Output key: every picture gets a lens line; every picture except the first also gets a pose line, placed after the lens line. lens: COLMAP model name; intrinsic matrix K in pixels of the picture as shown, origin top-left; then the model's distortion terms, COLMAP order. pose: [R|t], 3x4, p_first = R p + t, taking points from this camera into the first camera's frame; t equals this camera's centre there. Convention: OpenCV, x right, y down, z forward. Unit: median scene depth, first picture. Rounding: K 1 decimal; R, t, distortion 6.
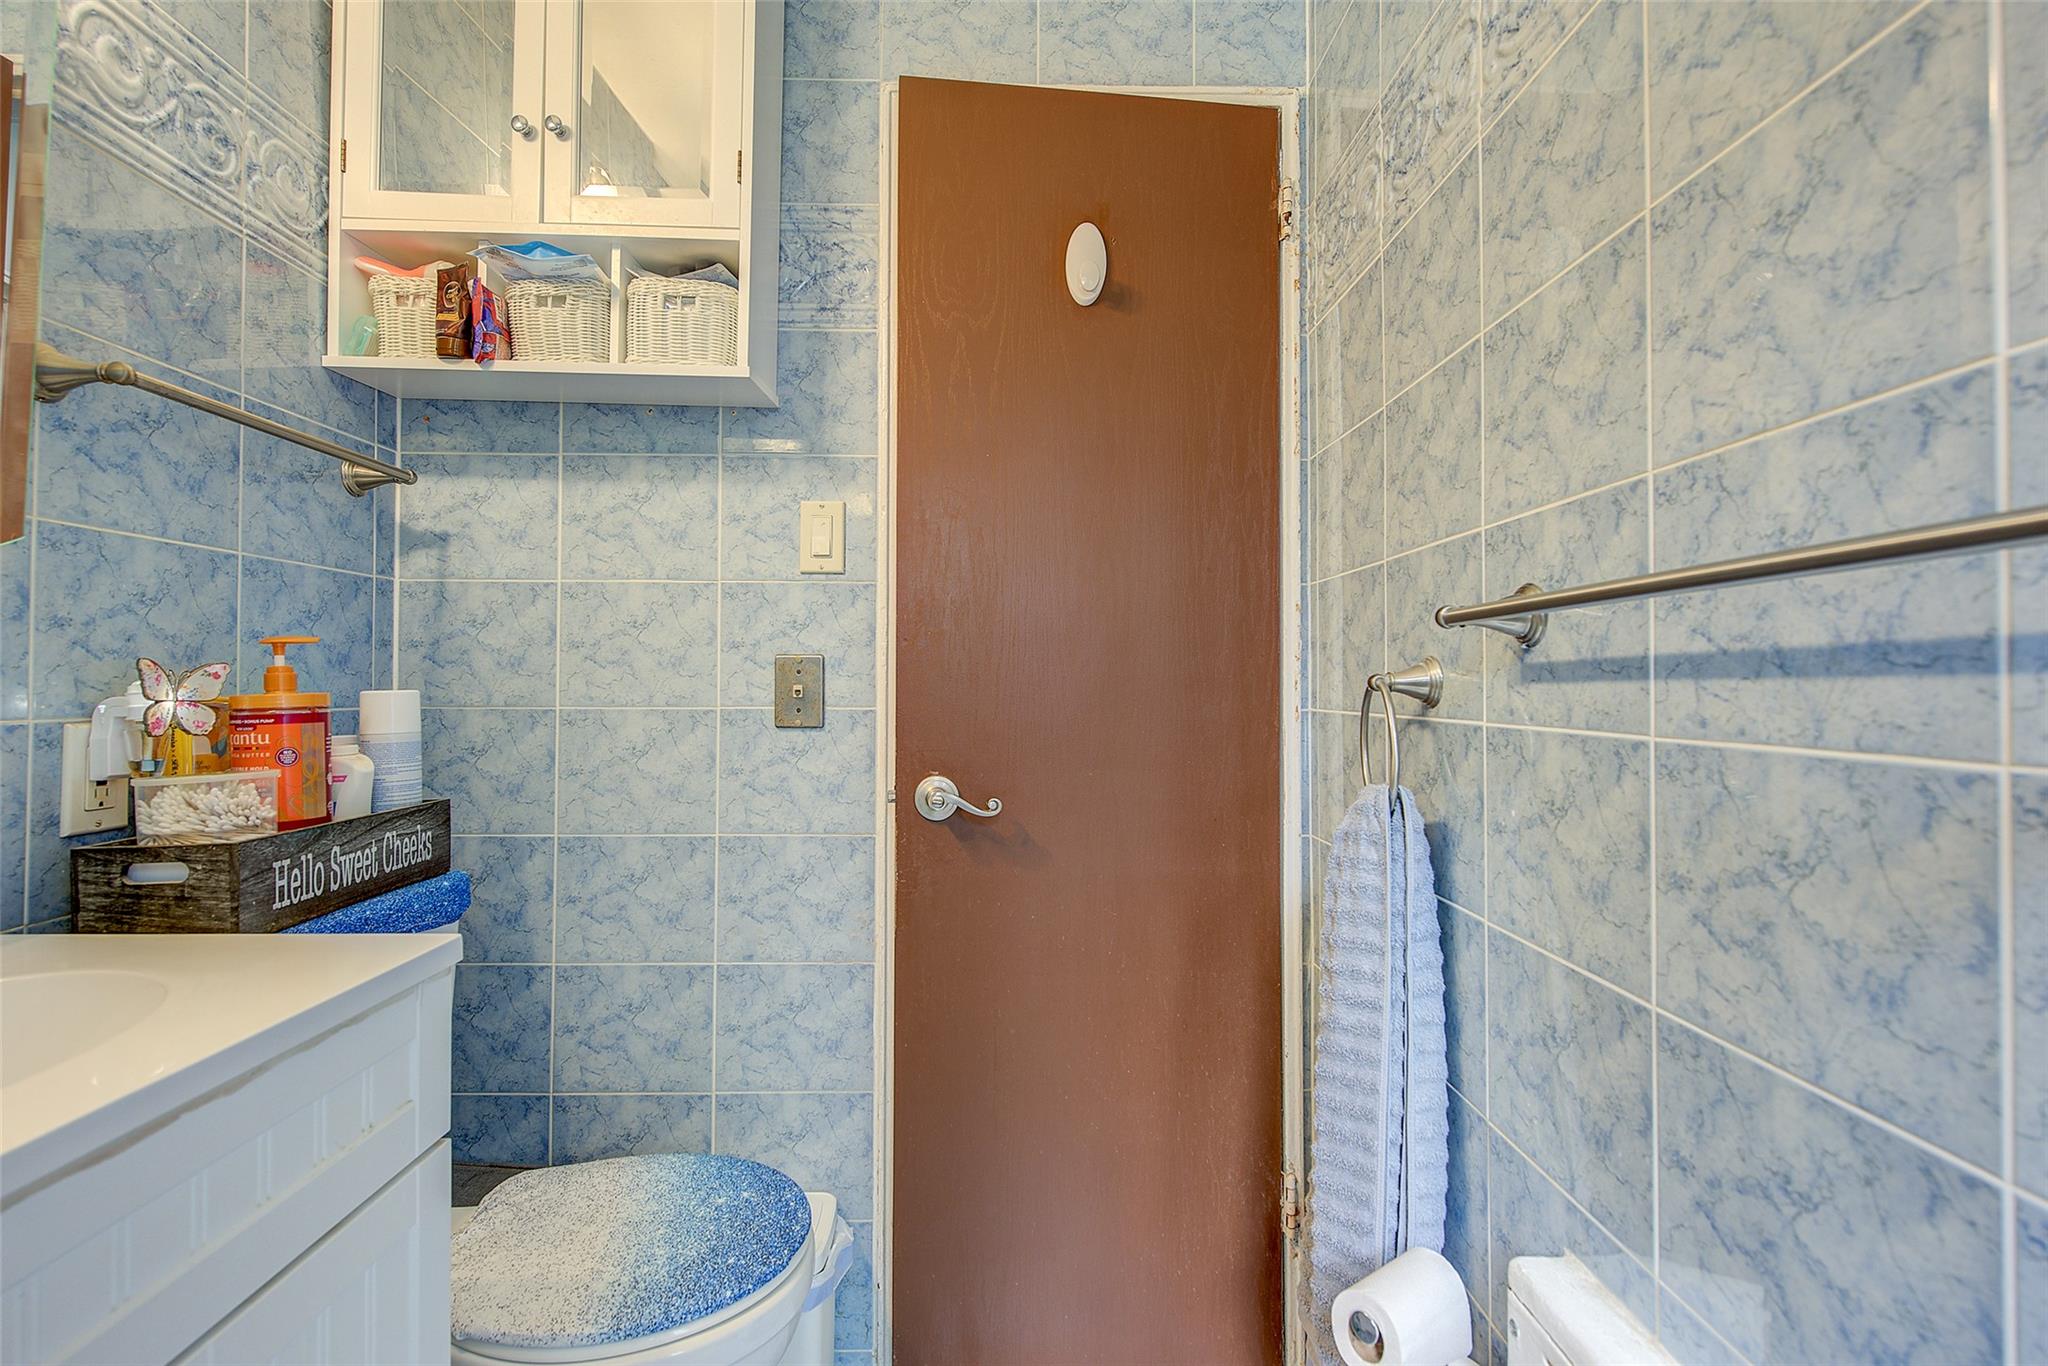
lens RADIAL K [[901.9, 0, 1036.9], [0, 901.9, 673.2], [0, 0, 1]] dist [0.000343, -0.002507]
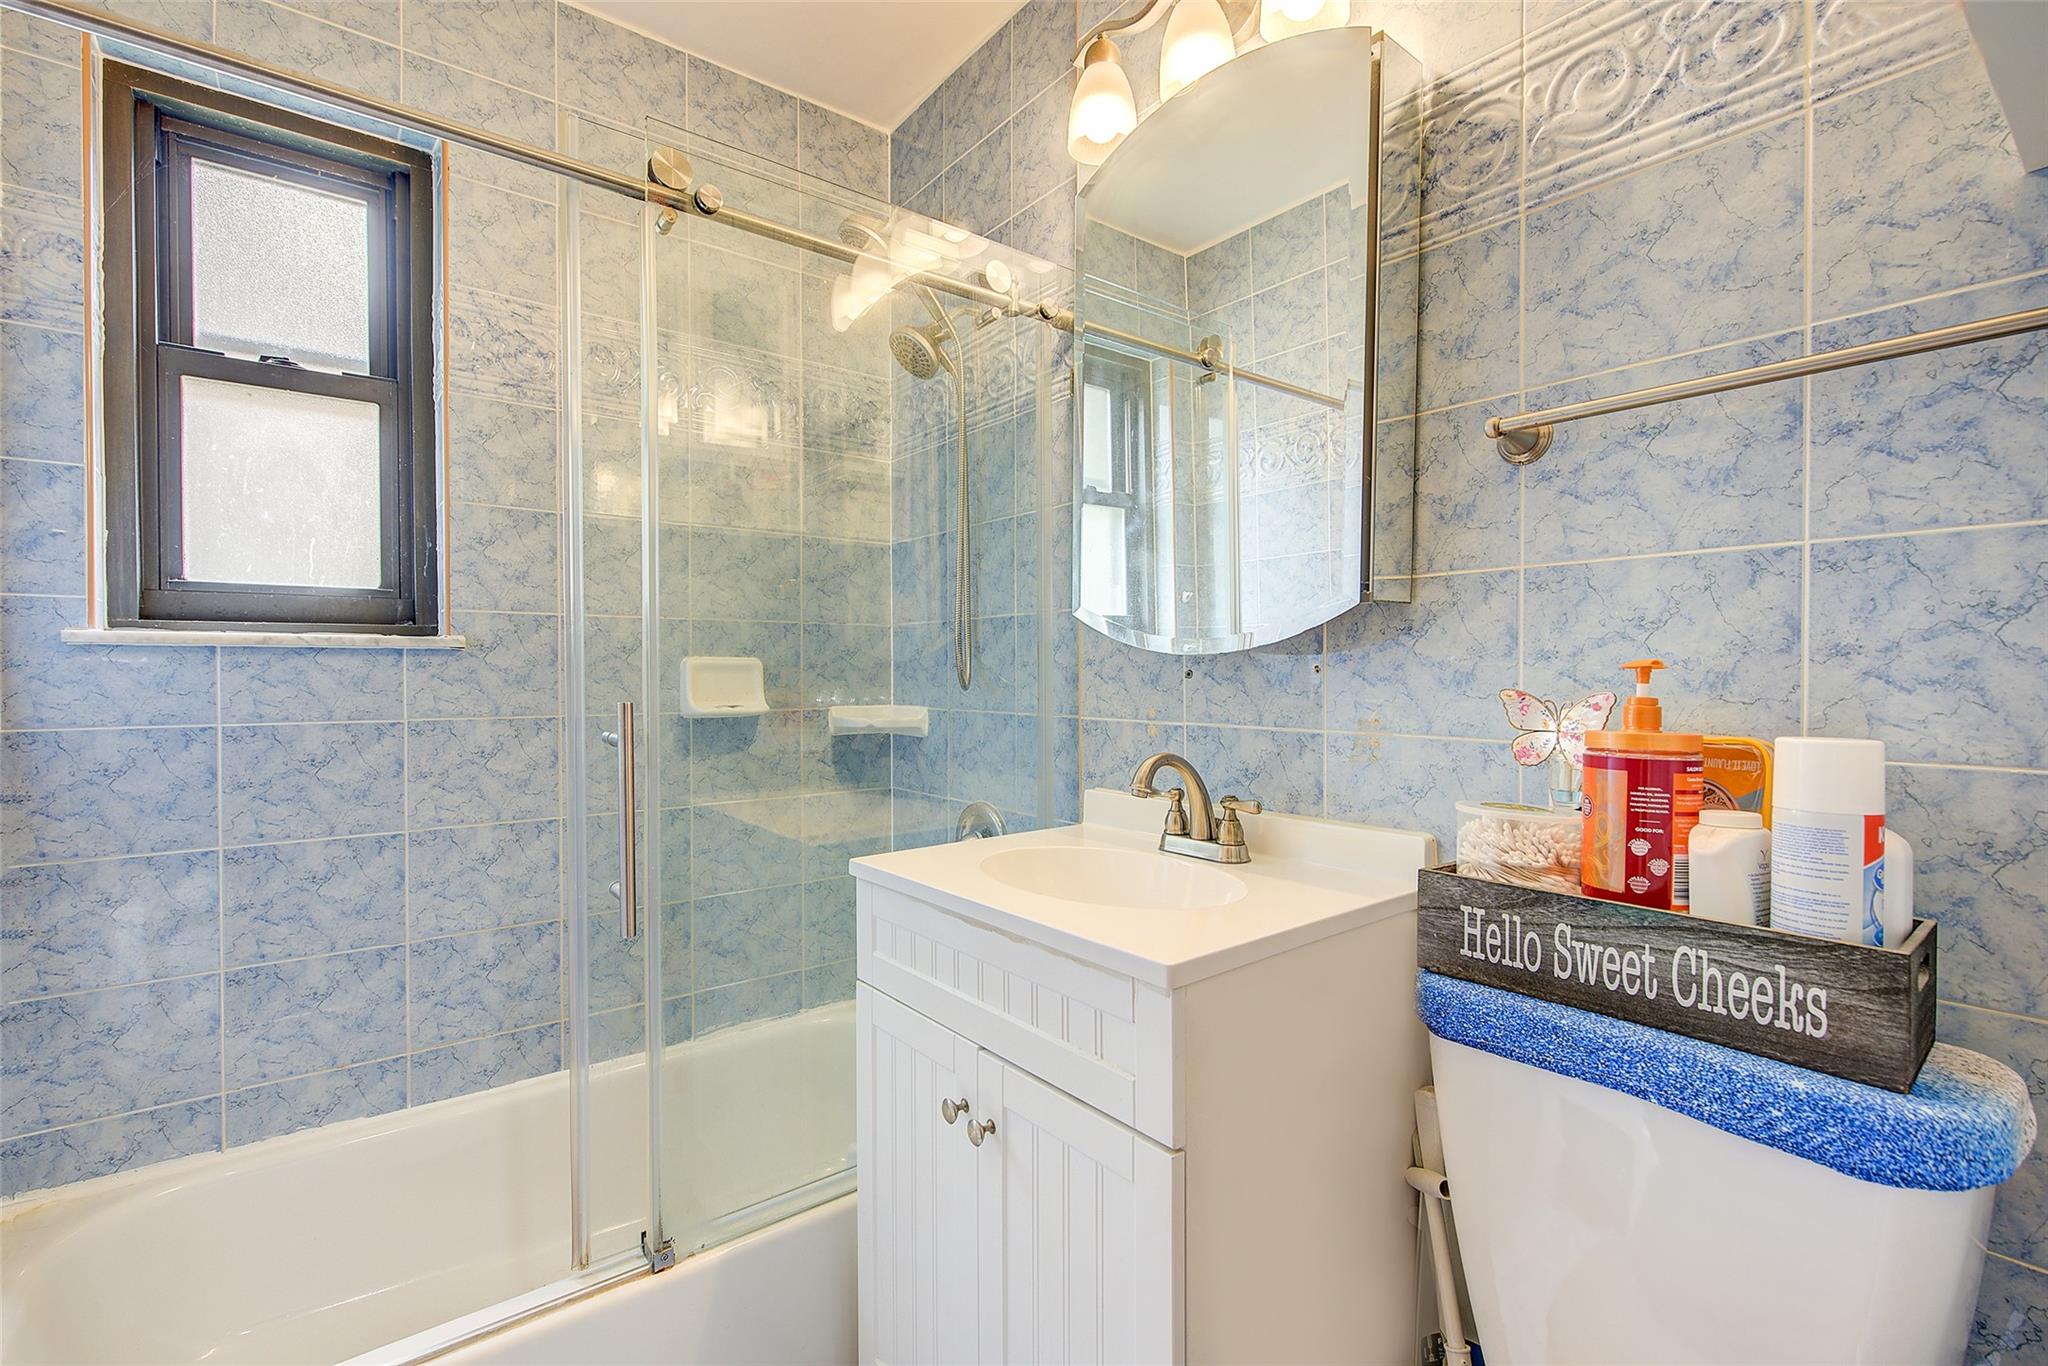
lens RADIAL K [[901.9, 0, 1037.1], [0, 901.9, 684.0], [0, 0, 1]] dist [0.000343, -0.002507]
pose [[-0.804226, 0.005052, -0.594302, 0.050691], [0.007342, 0.999972, -0.001434, -0.016513], [0.594278, -0.005517, -0.804241, 1.010715]]
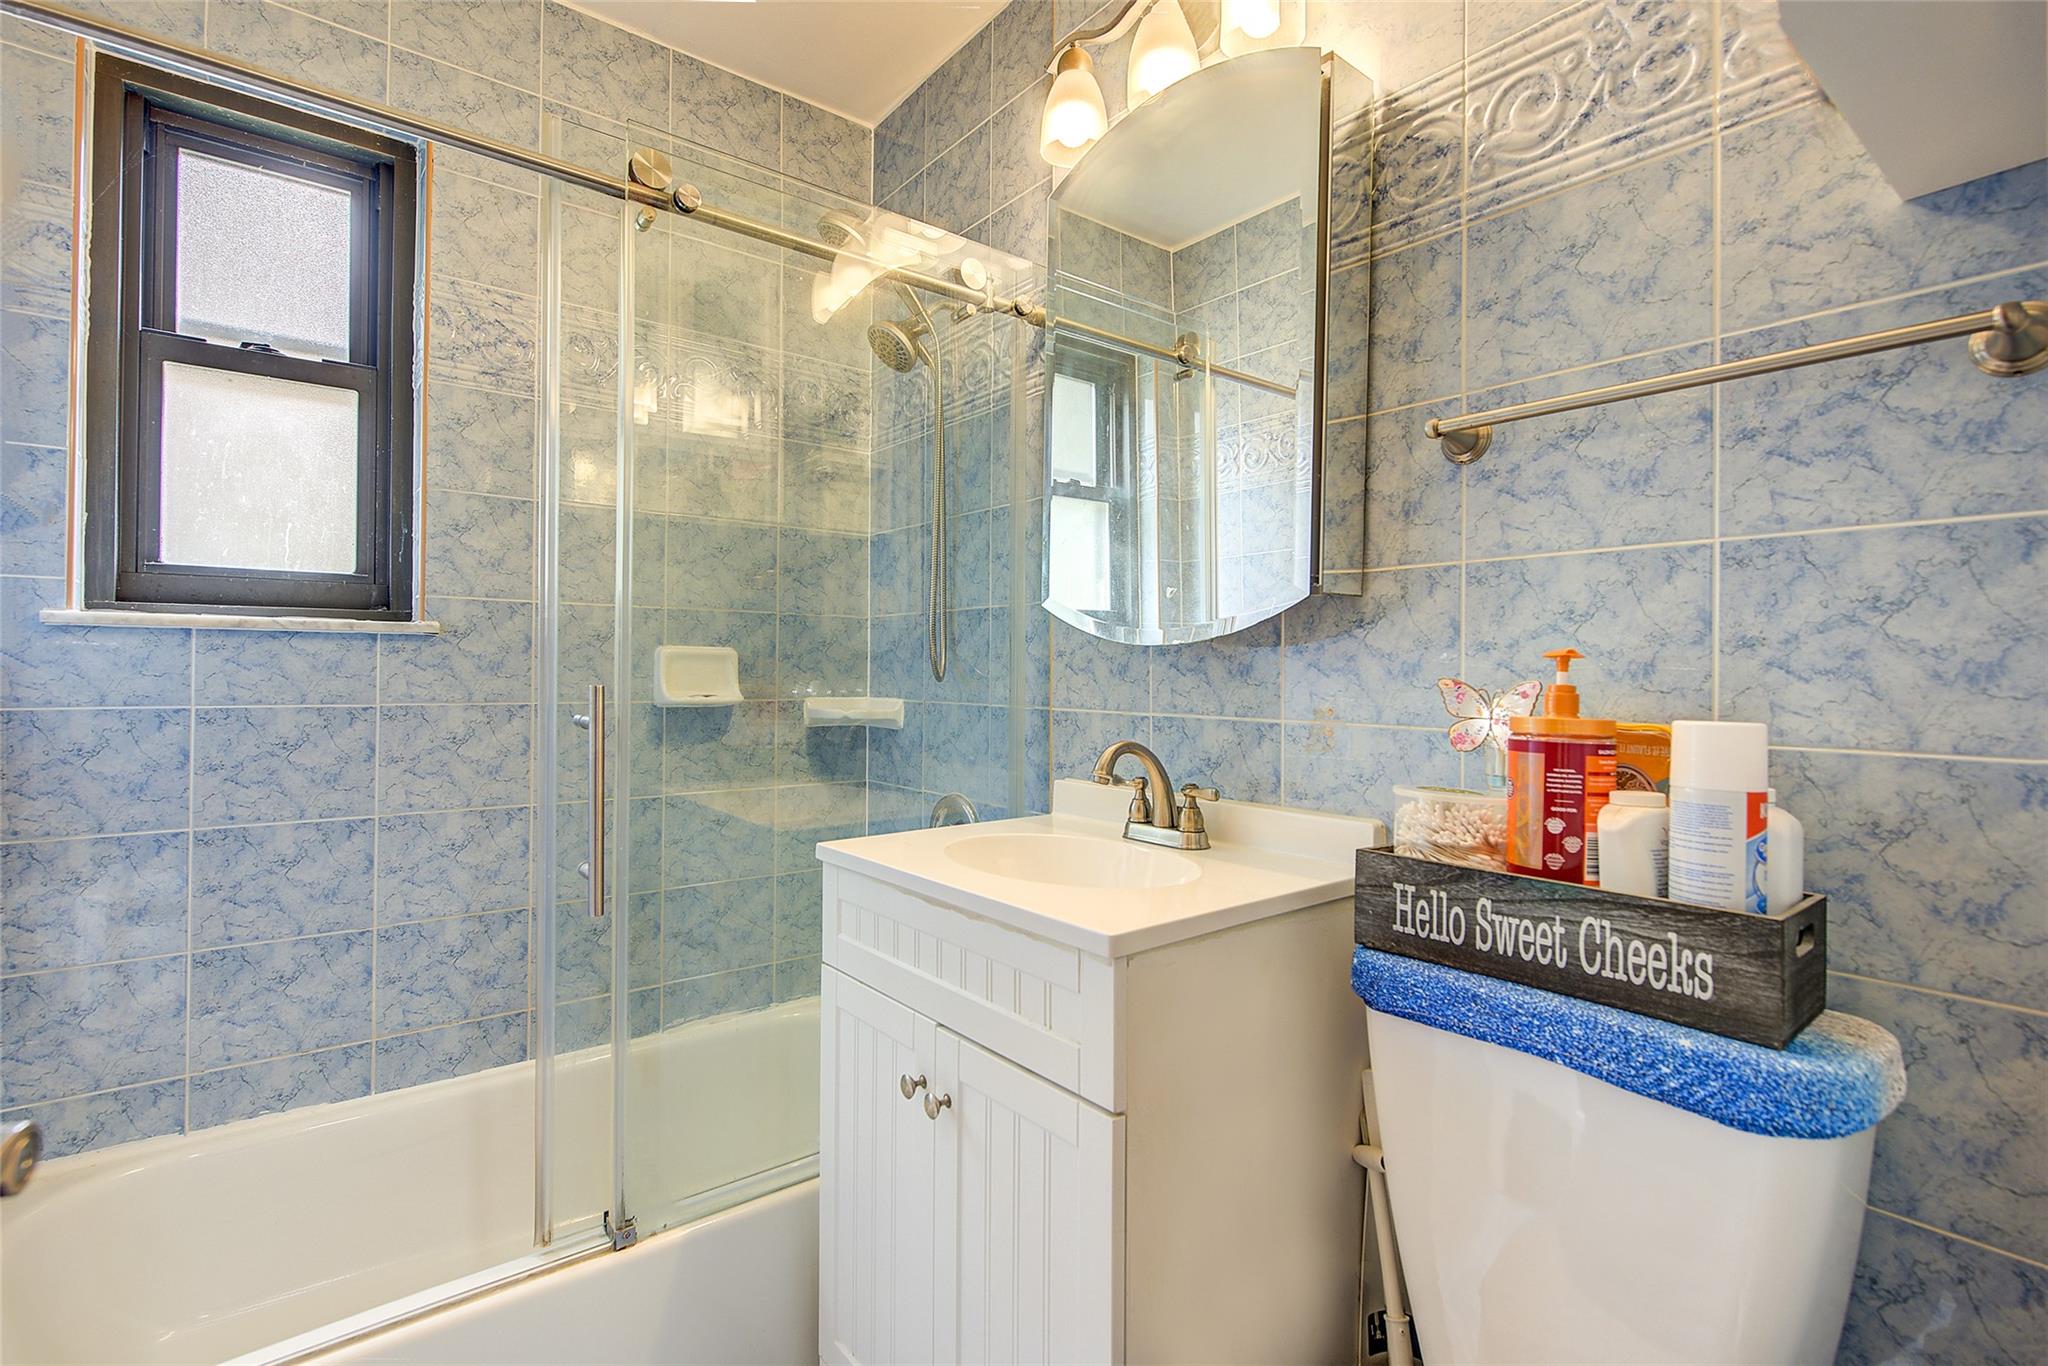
lens RADIAL K [[939.3, 0, 1039.0], [0, 939.3, 667.1], [0, 0, 1]] dist [0.000247, -0.002653]
pose [[-0.799452, -0.013710, -0.600574, 0.061272], [-0.002062, 0.999796, -0.020078, -0.003895], [0.600727, -0.014813, -0.799317, 1.075792]]
